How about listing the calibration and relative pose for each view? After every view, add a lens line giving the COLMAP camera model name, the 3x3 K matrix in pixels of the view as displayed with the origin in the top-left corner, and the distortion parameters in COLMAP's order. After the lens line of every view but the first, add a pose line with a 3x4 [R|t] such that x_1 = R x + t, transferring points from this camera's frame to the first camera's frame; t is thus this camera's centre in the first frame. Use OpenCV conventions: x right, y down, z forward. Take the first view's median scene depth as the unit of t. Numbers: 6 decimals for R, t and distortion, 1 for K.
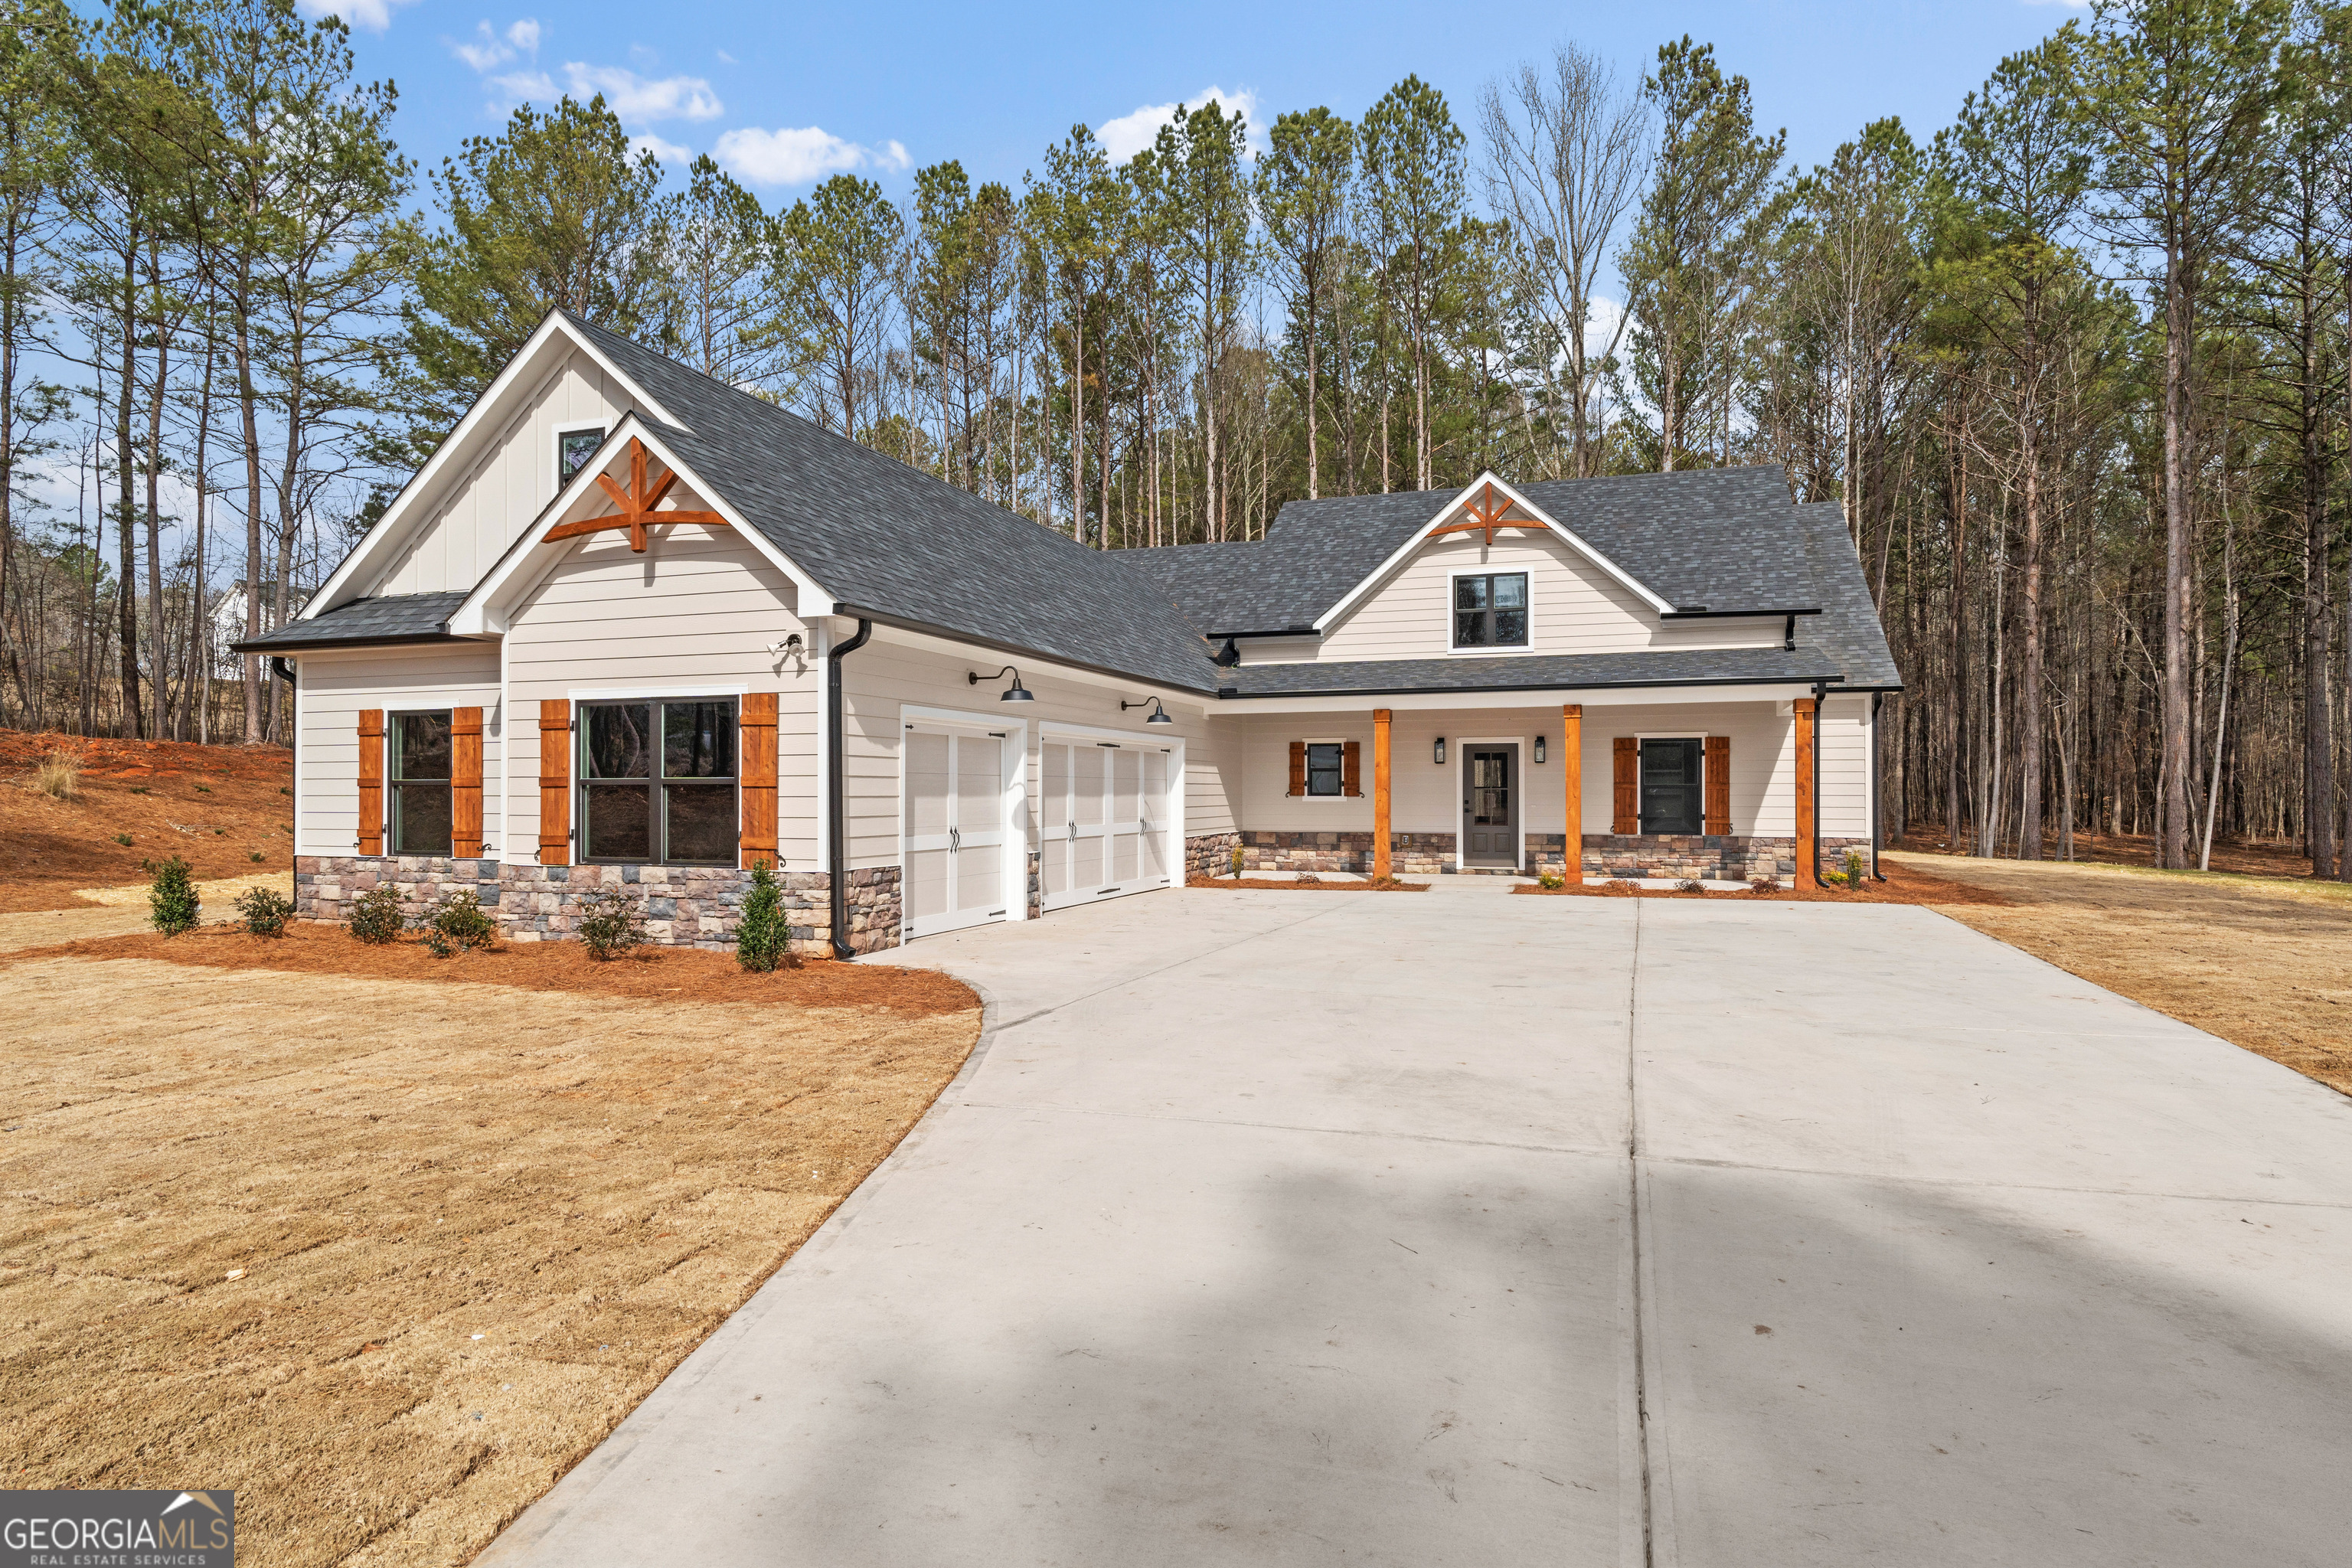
lens RADIAL K [[1306.8, 0, 1176.0], [0, 1306.8, 784.0], [0, 0, 1]] dist [0.007014, 0.000944]
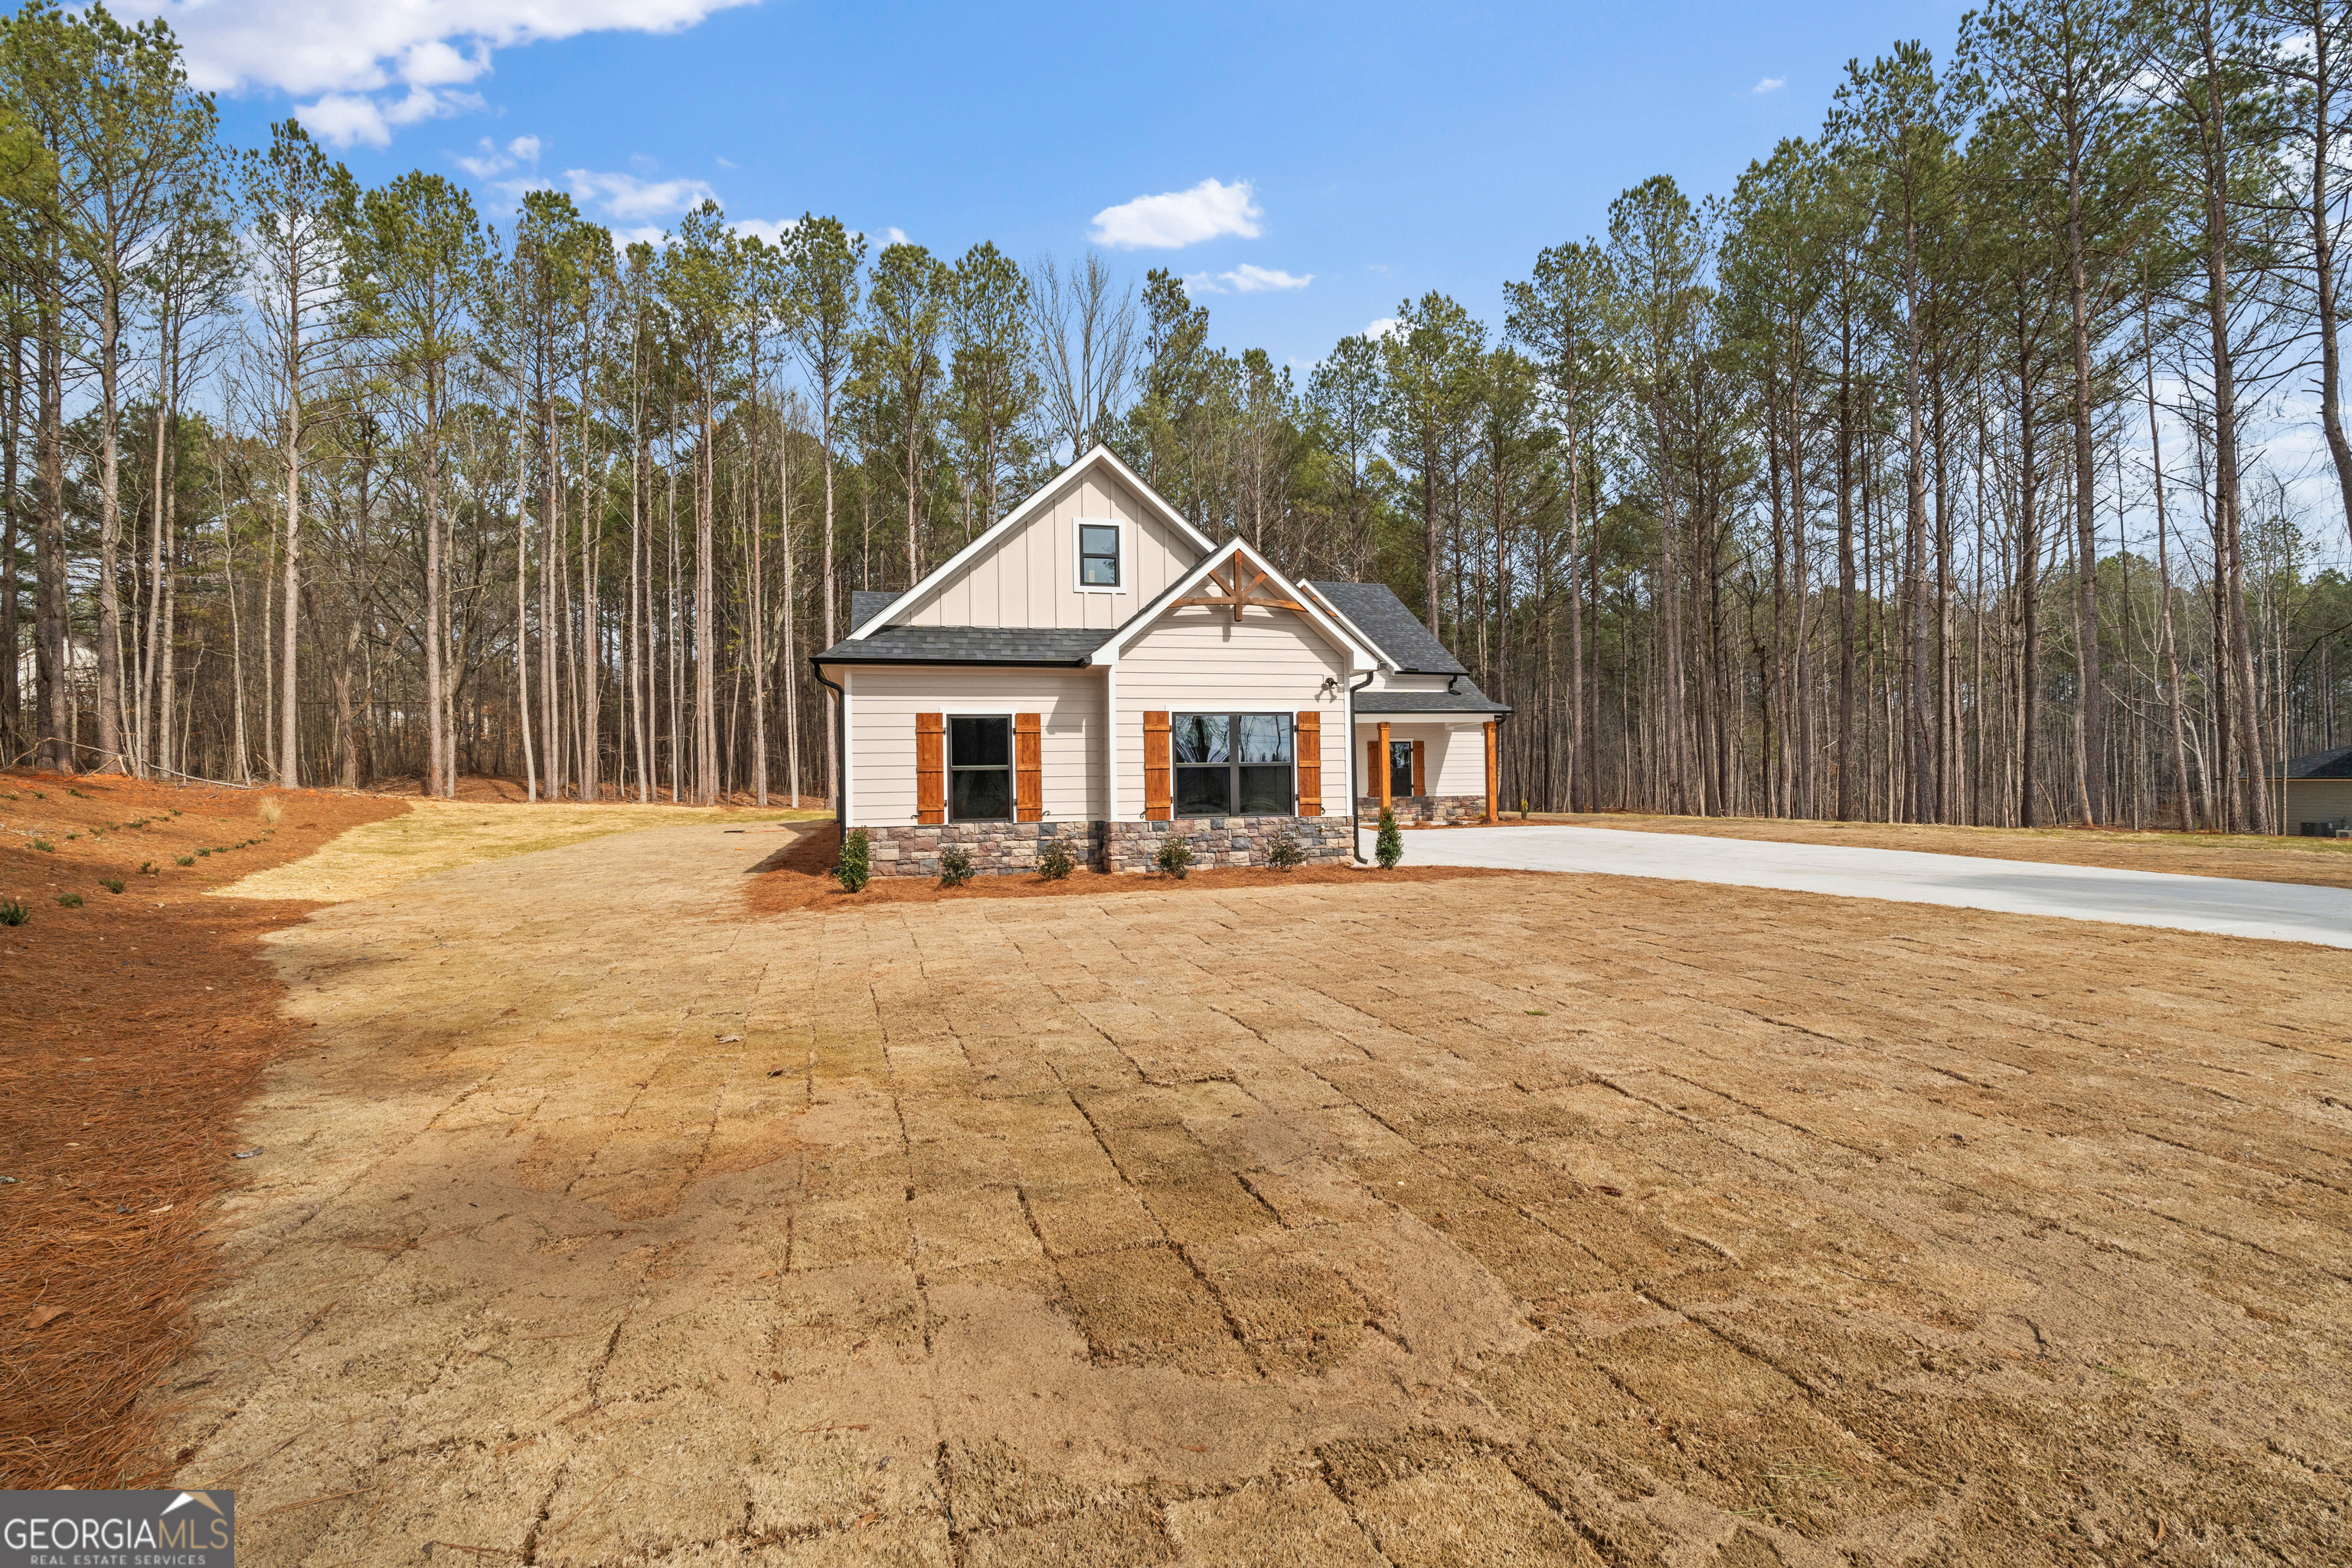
lens RADIAL K [[1087.0, 0, 1176.0], [0, 1087.0, 784.0], [0, 0, 1]] dist [-0.003214, -0.000517]
pose [[0.814969, -0.015669, 0.579292, -0.735187], [0.012927, 0.999877, 0.008860, 0.005411], [-0.579360, 0.000267, 0.815072, -0.023598]]
